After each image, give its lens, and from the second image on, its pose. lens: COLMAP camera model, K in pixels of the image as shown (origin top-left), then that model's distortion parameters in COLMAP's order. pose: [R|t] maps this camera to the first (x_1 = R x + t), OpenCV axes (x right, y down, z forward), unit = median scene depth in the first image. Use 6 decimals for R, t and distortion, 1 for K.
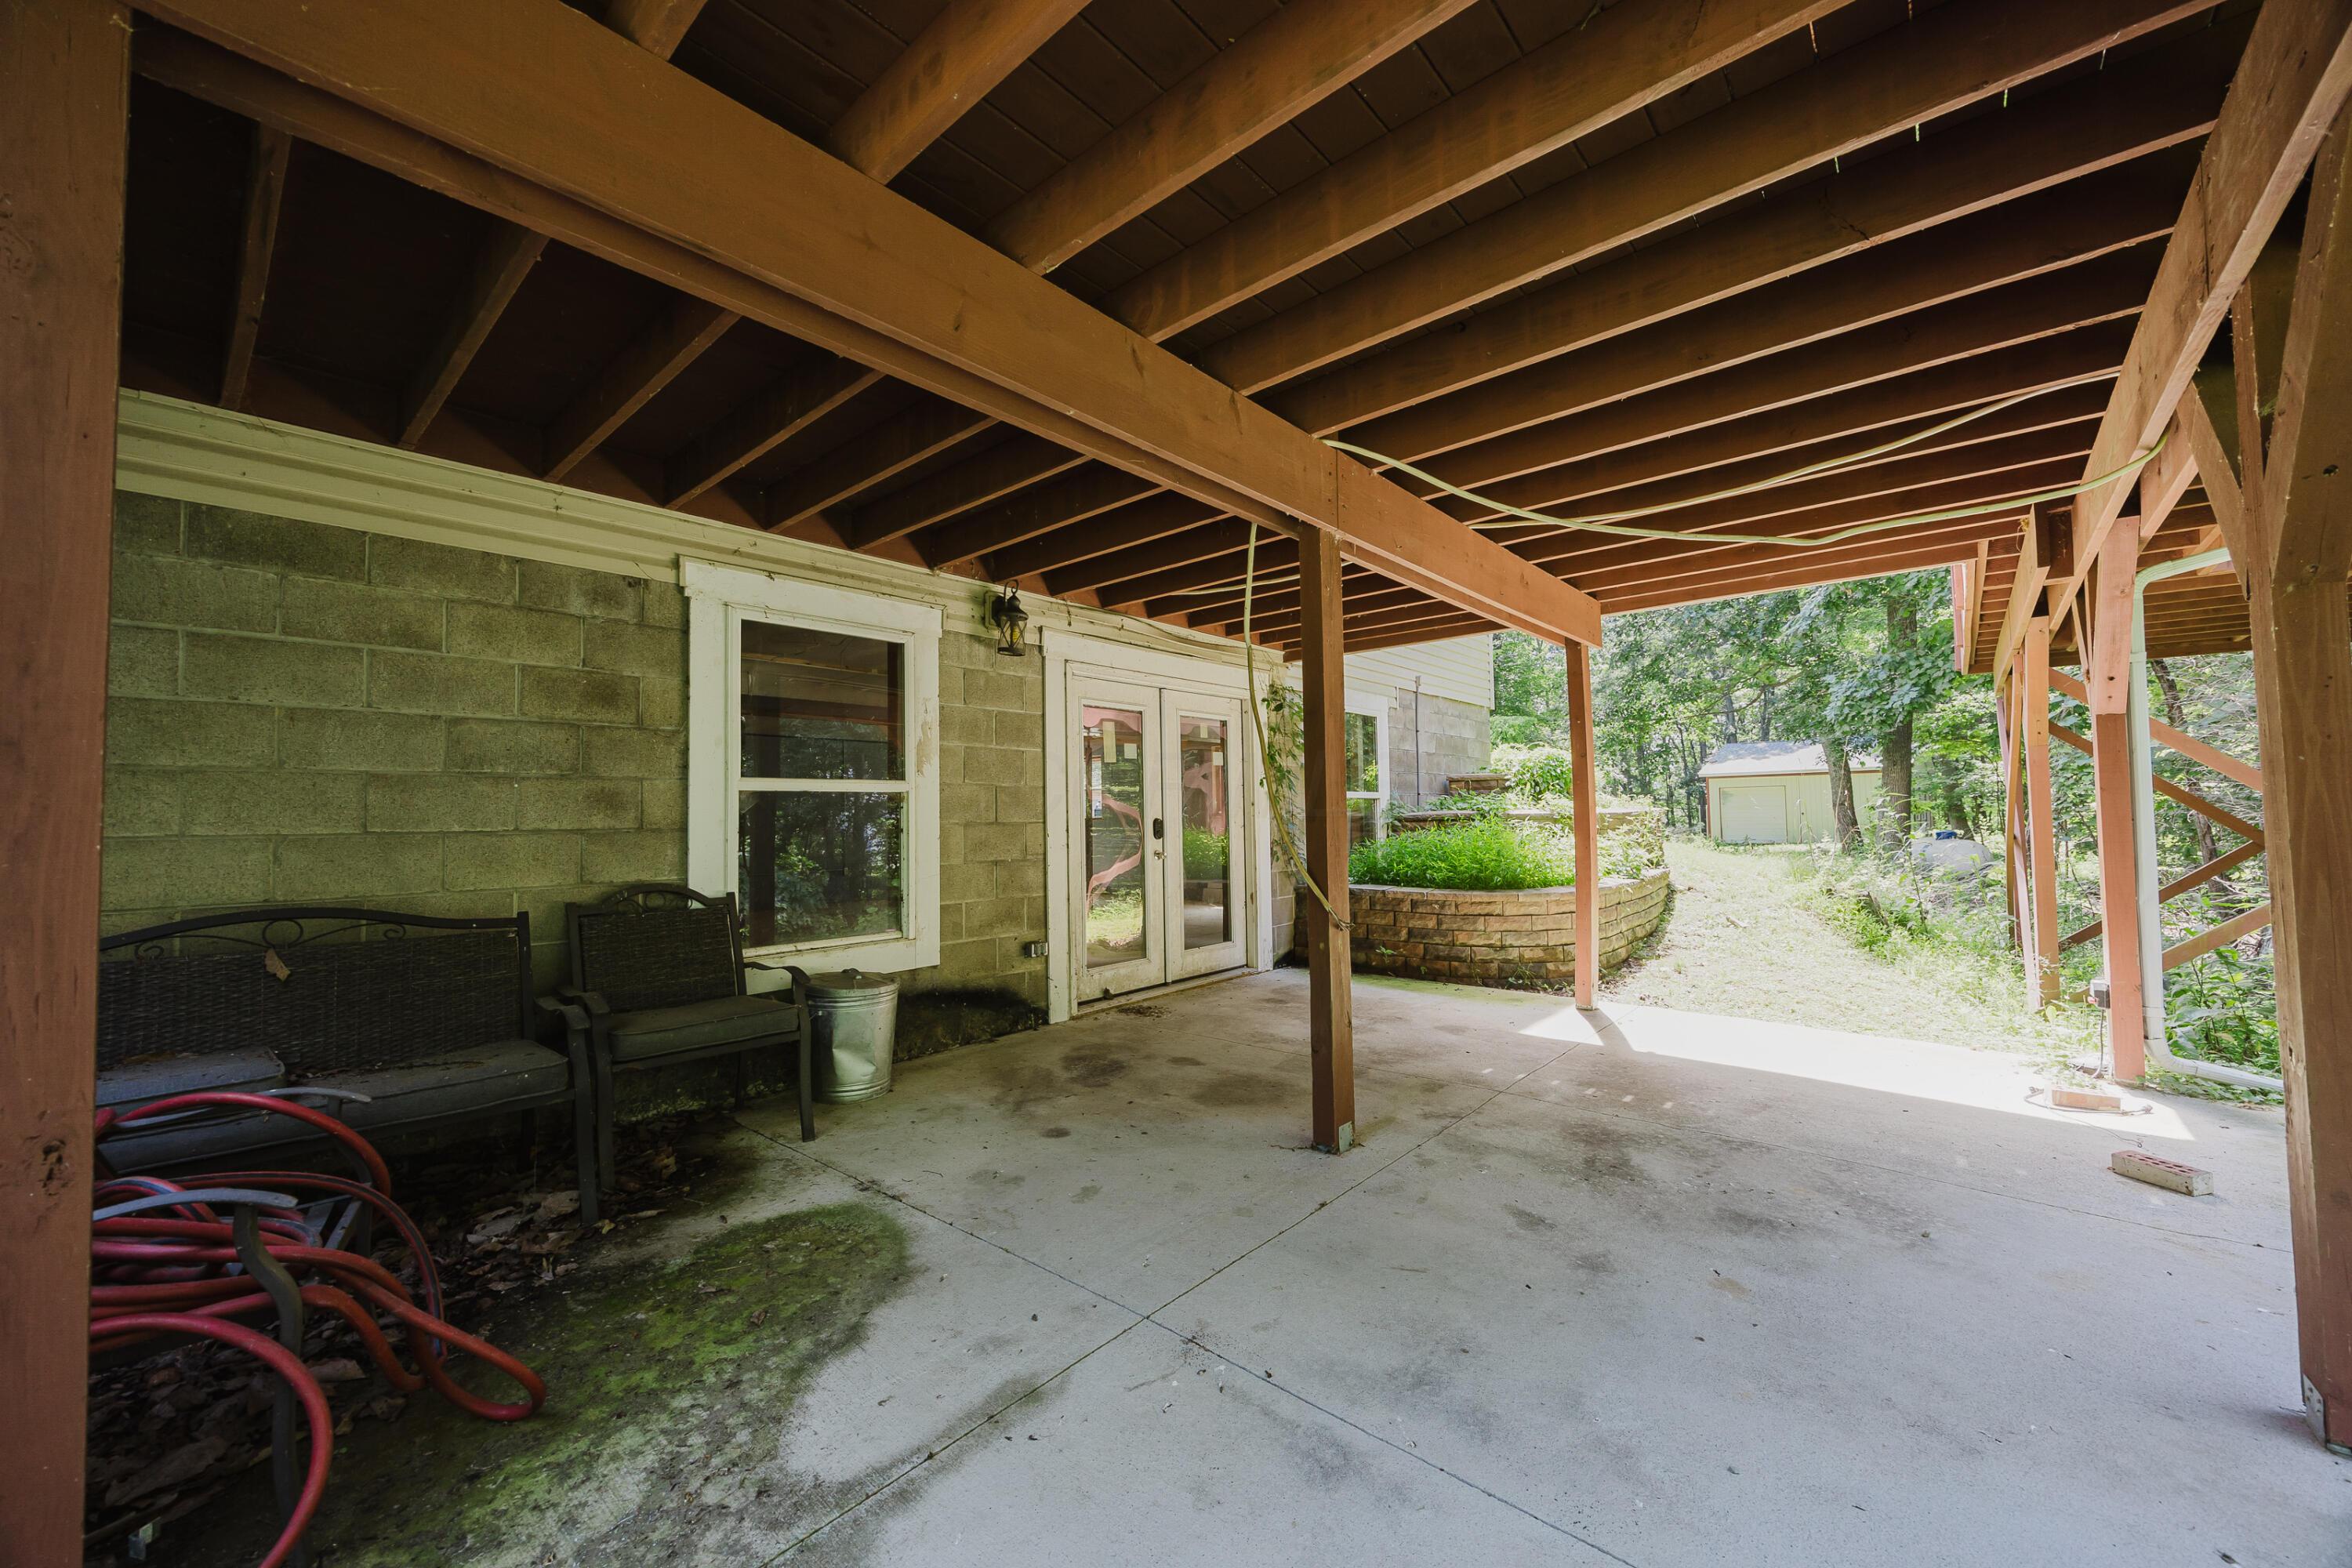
lens RADIAL K [[891.8, 0, 1176.0], [0, 891.8, 784.0], [0, 0, 1]] dist [-0.001550, 0.000143]
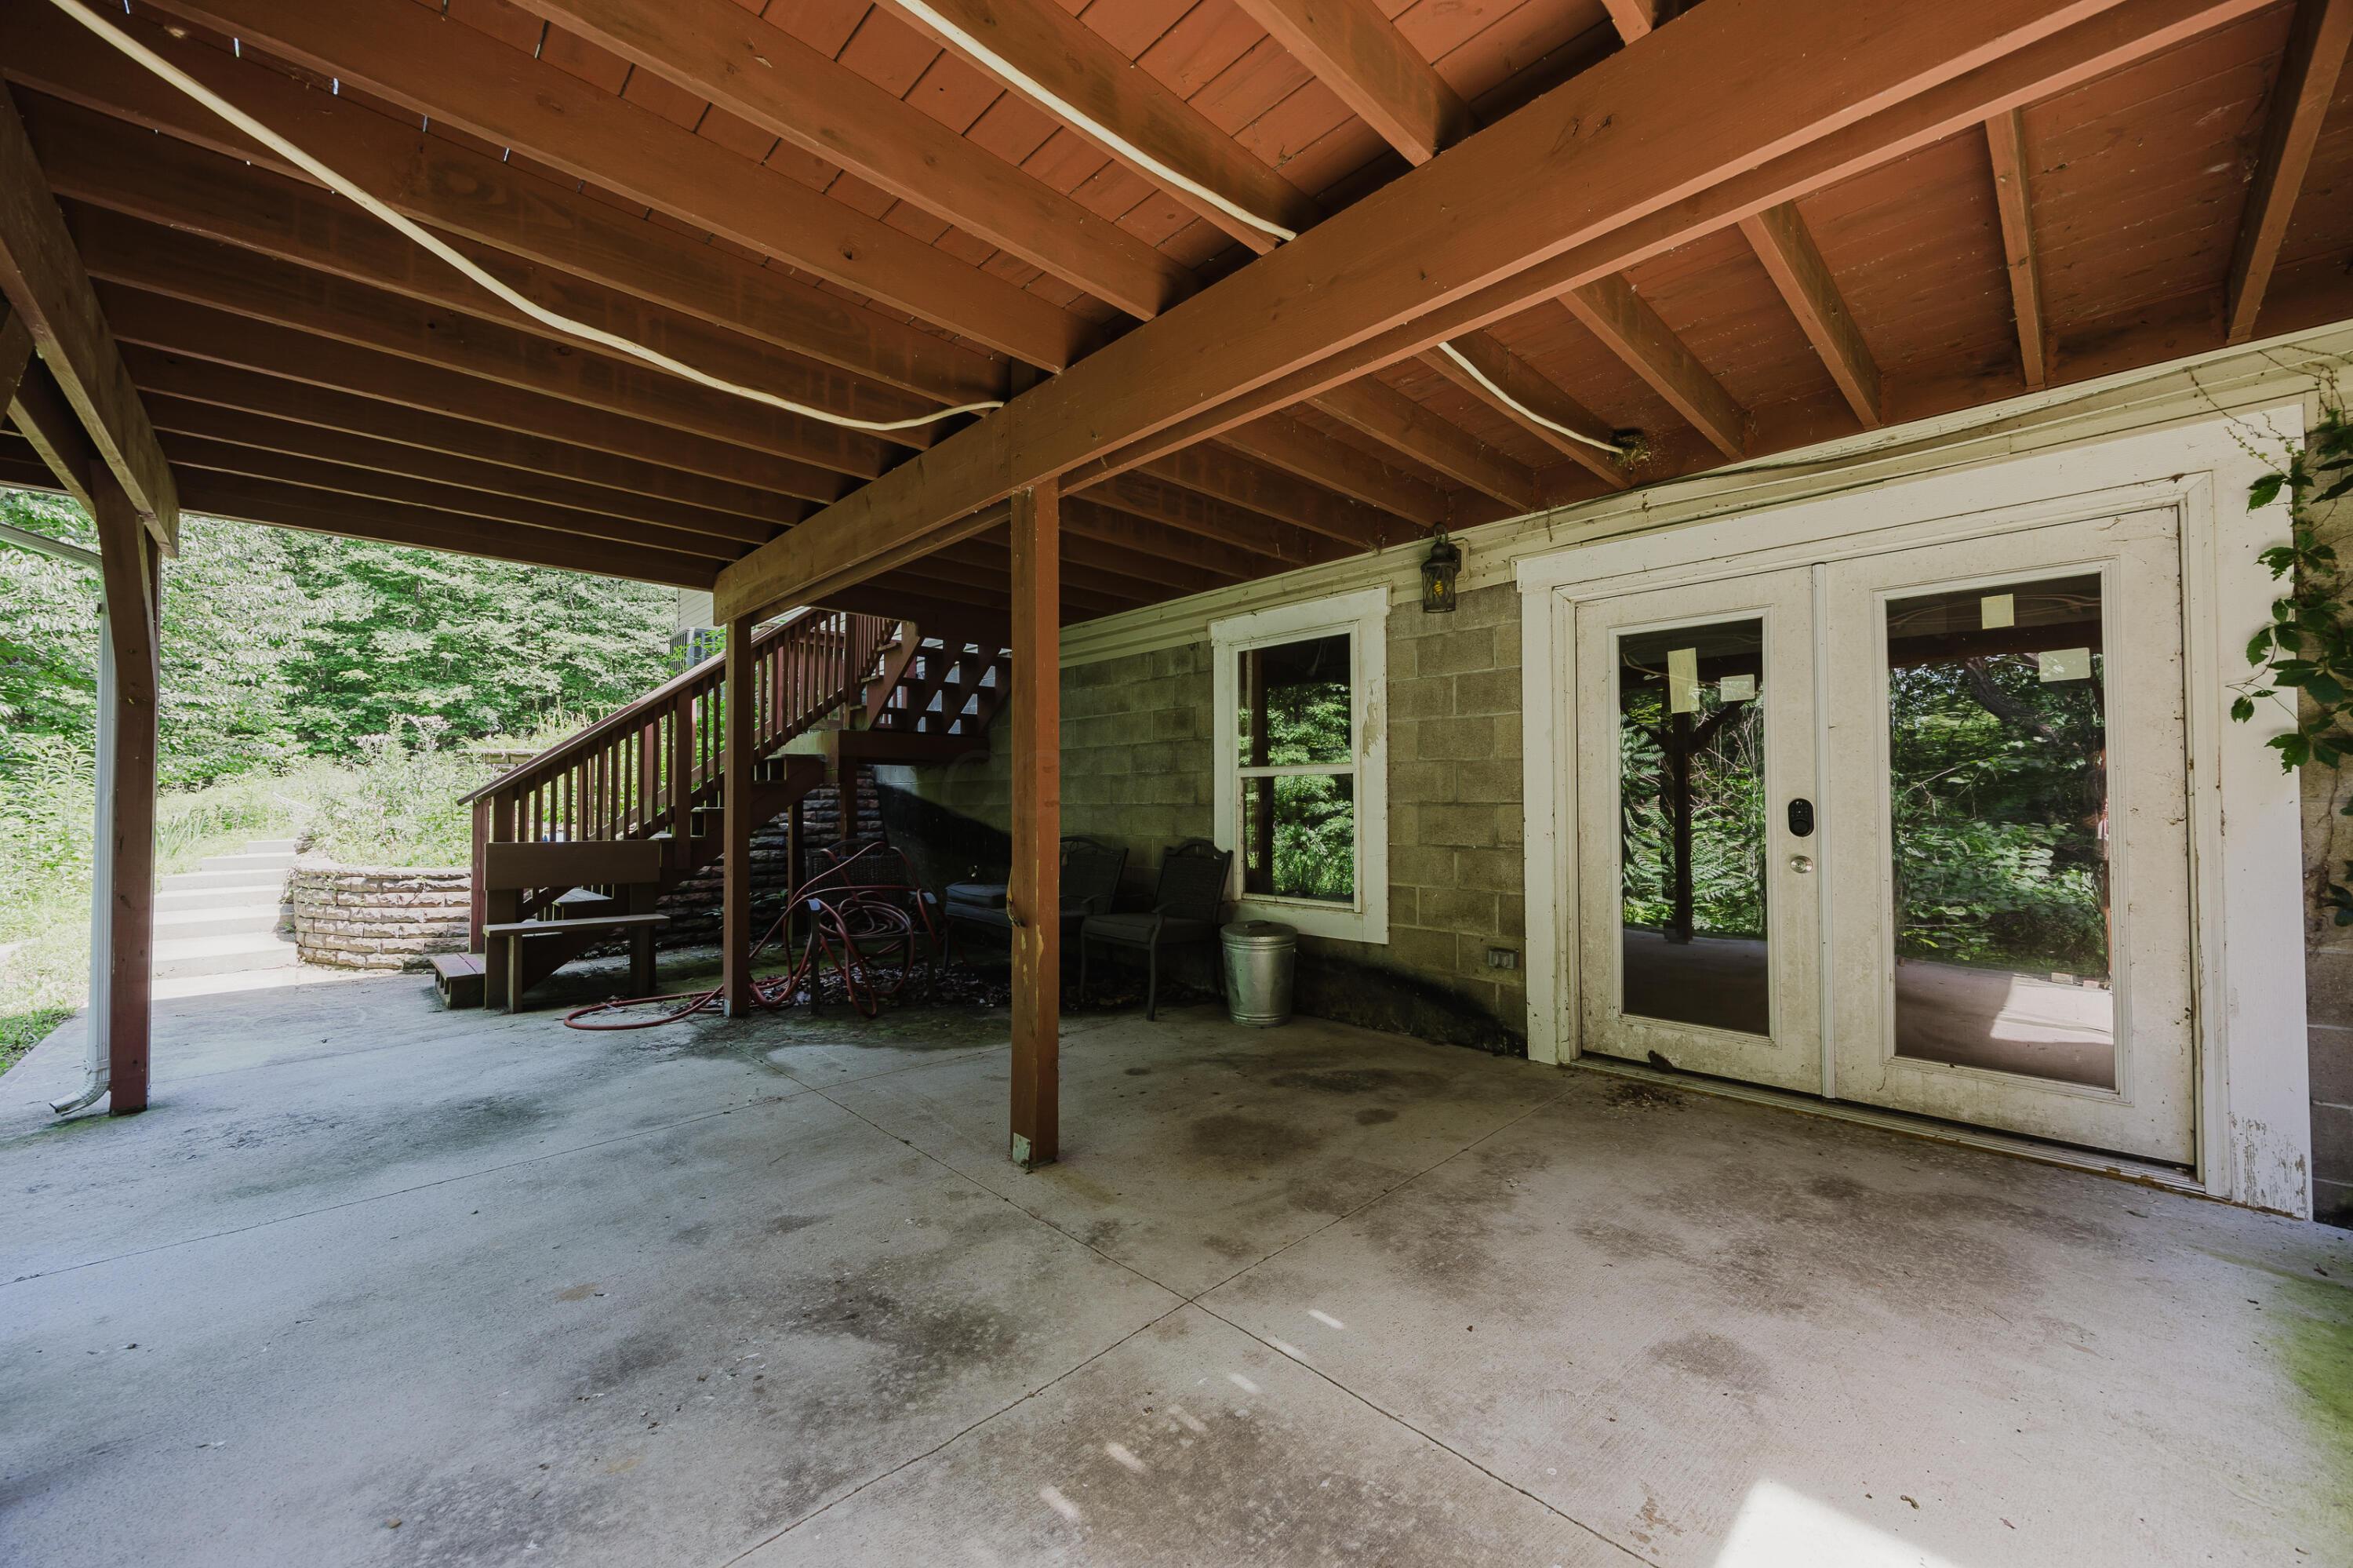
lens RADIAL K [[892.2, 0, 1176.5], [0, 892.2, 784.0], [0, 0, 1]] dist [-0.001550, 0.000143]
pose [[-0.084623, -0.006994, -0.996388, 0.934901], [0.042675, 0.999032, -0.010637, 0.029636], [0.995499, -0.043421, -0.084243, 1.068315]]
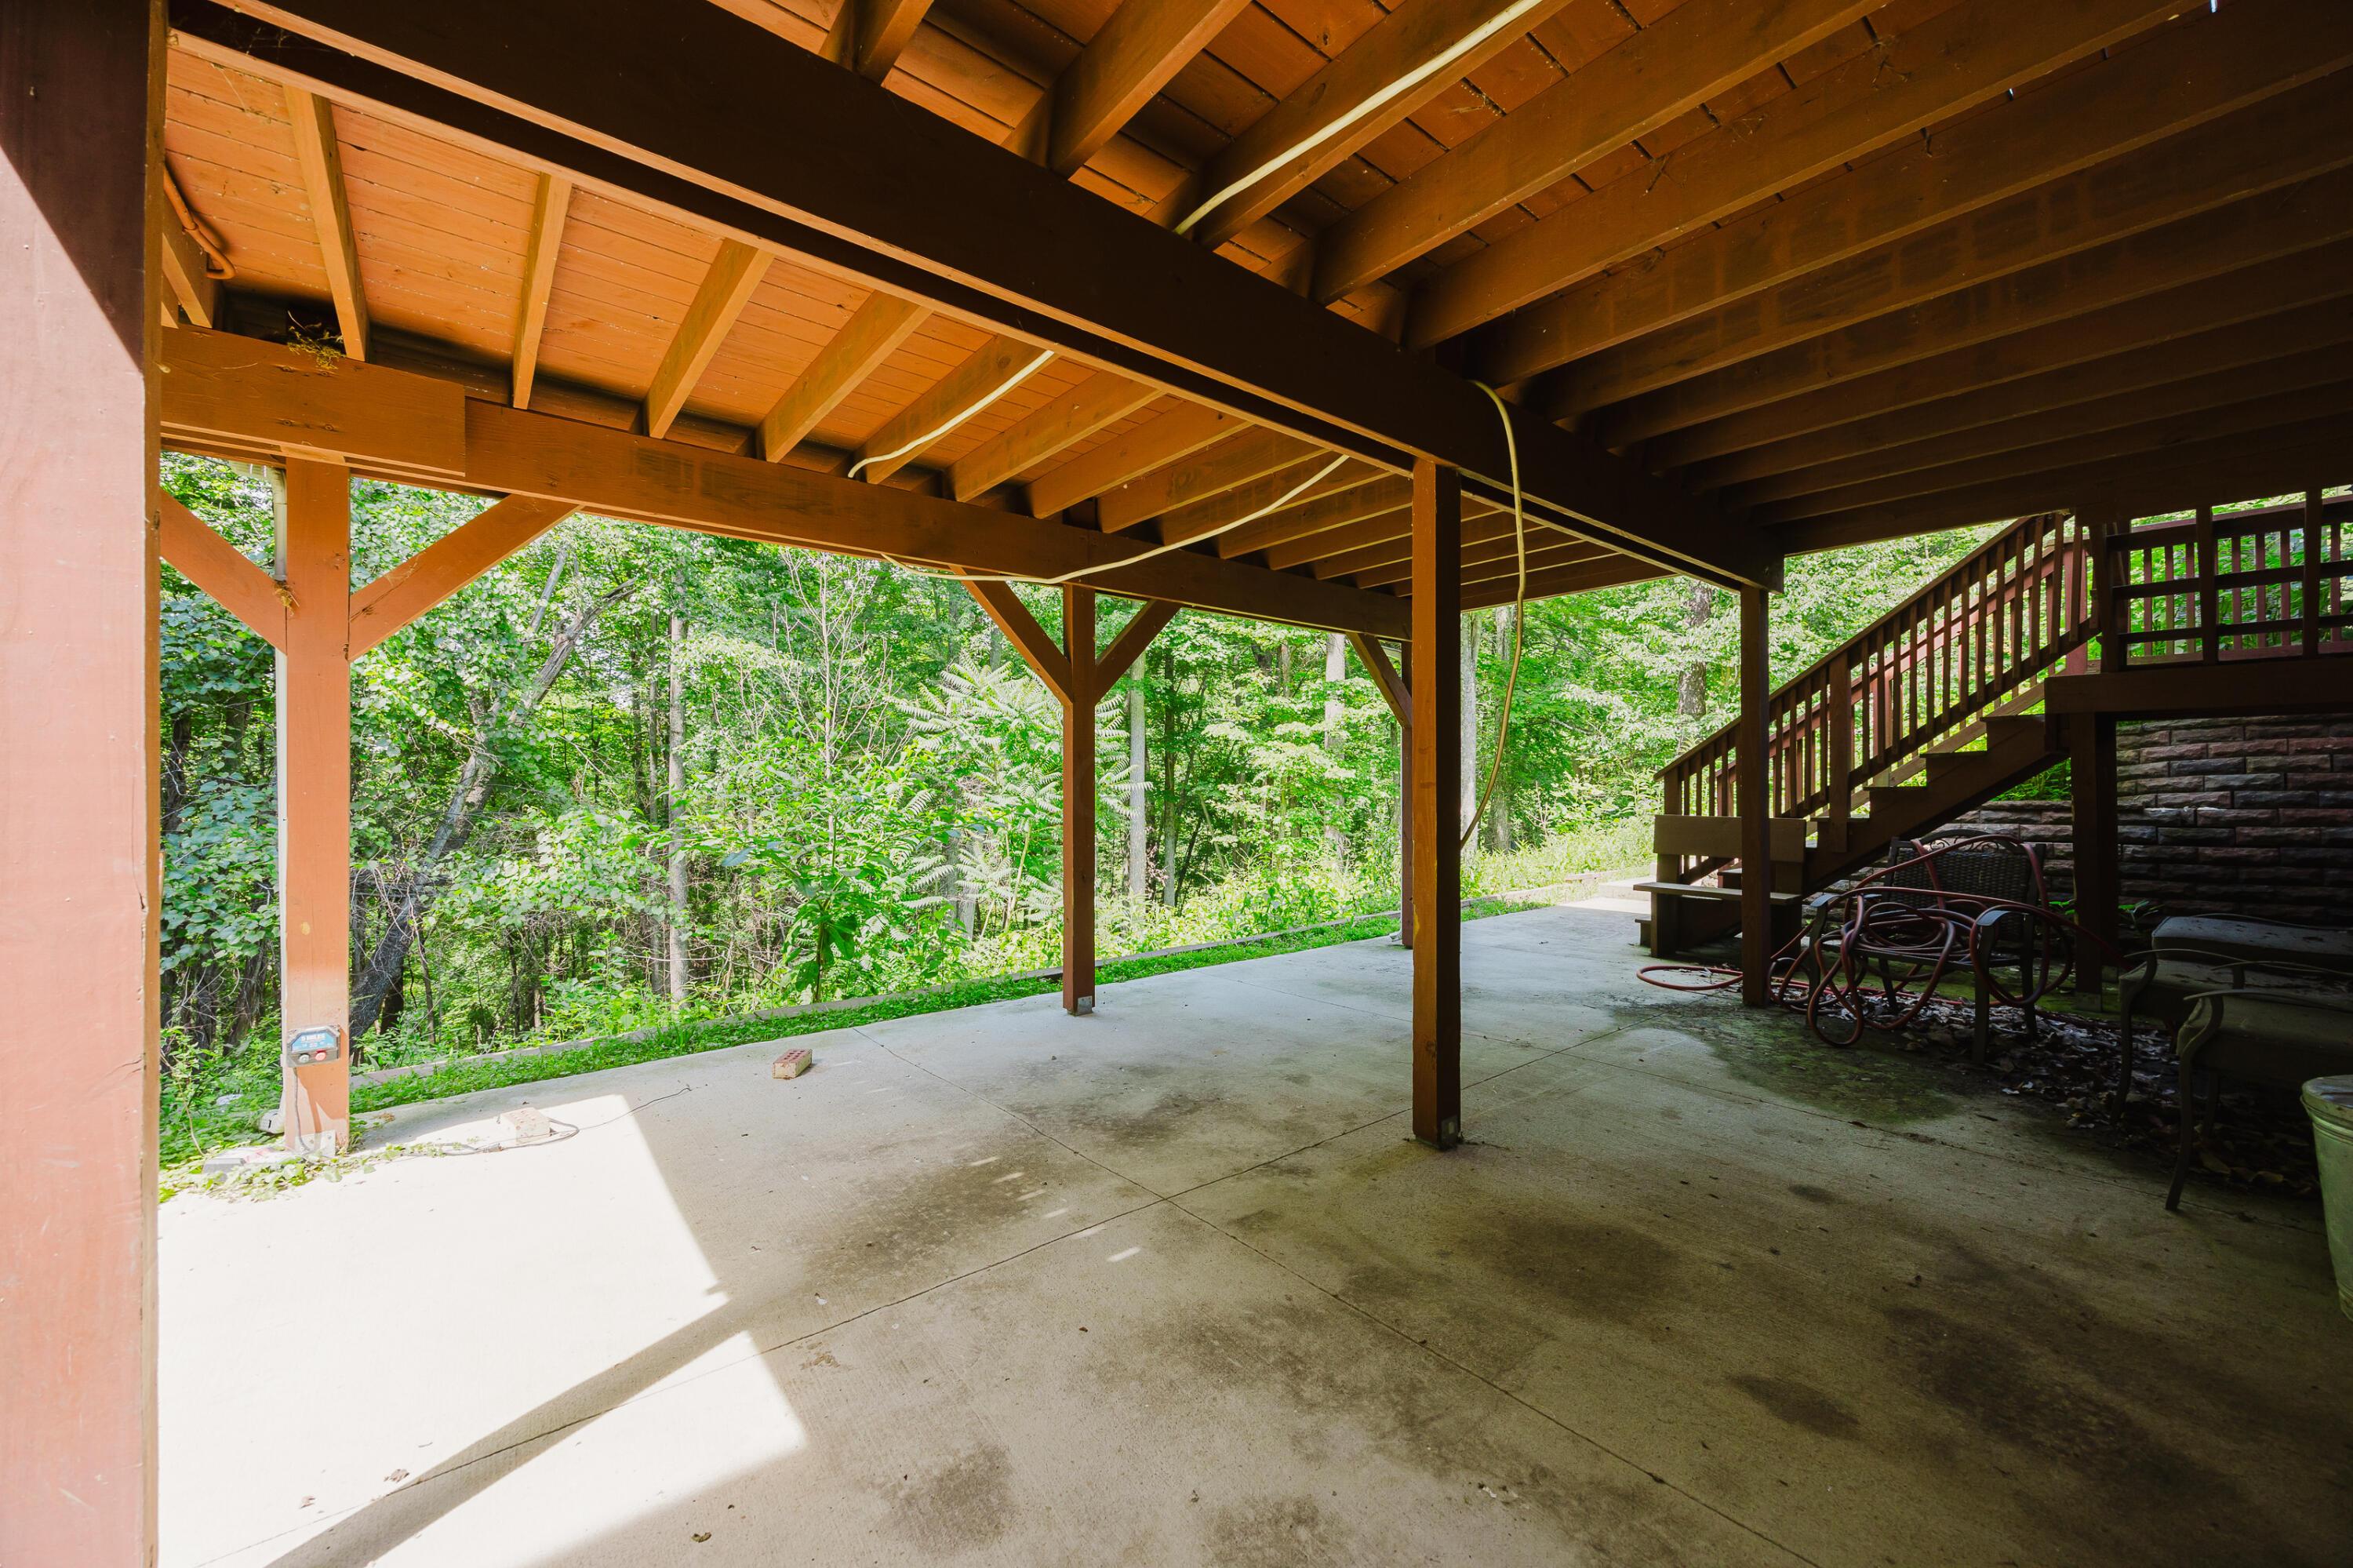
lens RADIAL K [[892.2, 0, 1176.5], [0, 892.2, 784.0], [0, 0, 1]] dist [-0.001550, 0.000143]
pose [[-0.986046, 0.019269, 0.165354, 0.243799], [0.012336, 0.999005, -0.042858, 0.064293], [-0.166016, -0.040220, -0.985303, 1.694765]]
